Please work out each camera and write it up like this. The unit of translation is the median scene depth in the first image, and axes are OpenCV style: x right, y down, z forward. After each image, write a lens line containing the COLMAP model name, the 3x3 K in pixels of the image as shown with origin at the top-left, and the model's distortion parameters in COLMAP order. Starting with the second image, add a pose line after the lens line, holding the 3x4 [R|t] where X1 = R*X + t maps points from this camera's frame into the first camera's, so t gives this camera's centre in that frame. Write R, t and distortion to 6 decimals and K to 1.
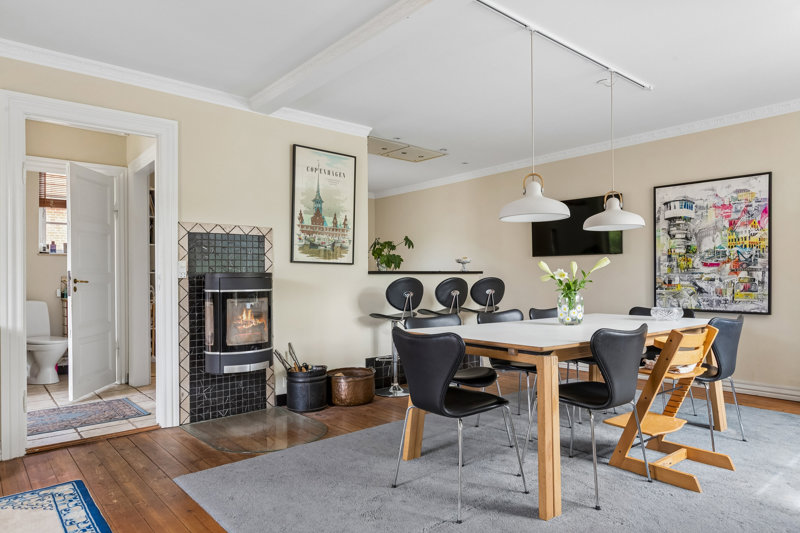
lens RADIAL K [[502.5, 0, 399.3], [0, 502.5, 270.8], [0, 0, 1]] dist [0.000431, -0.001606]
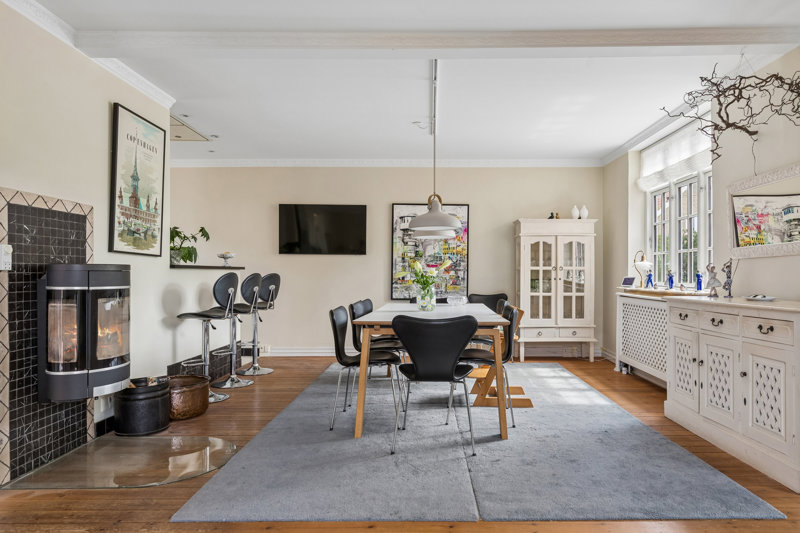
lens RADIAL K [[520.7, 0, 419.0], [0, 520.7, 269.9], [0, 0, 1]] dist [-0.002622, -0.001641]
pose [[0.654926, 0.015065, 0.755542, -0.512951], [-0.018884, 0.999815, -0.003566, 0.005146], [-0.755457, -0.011932, 0.655090, 0.099528]]
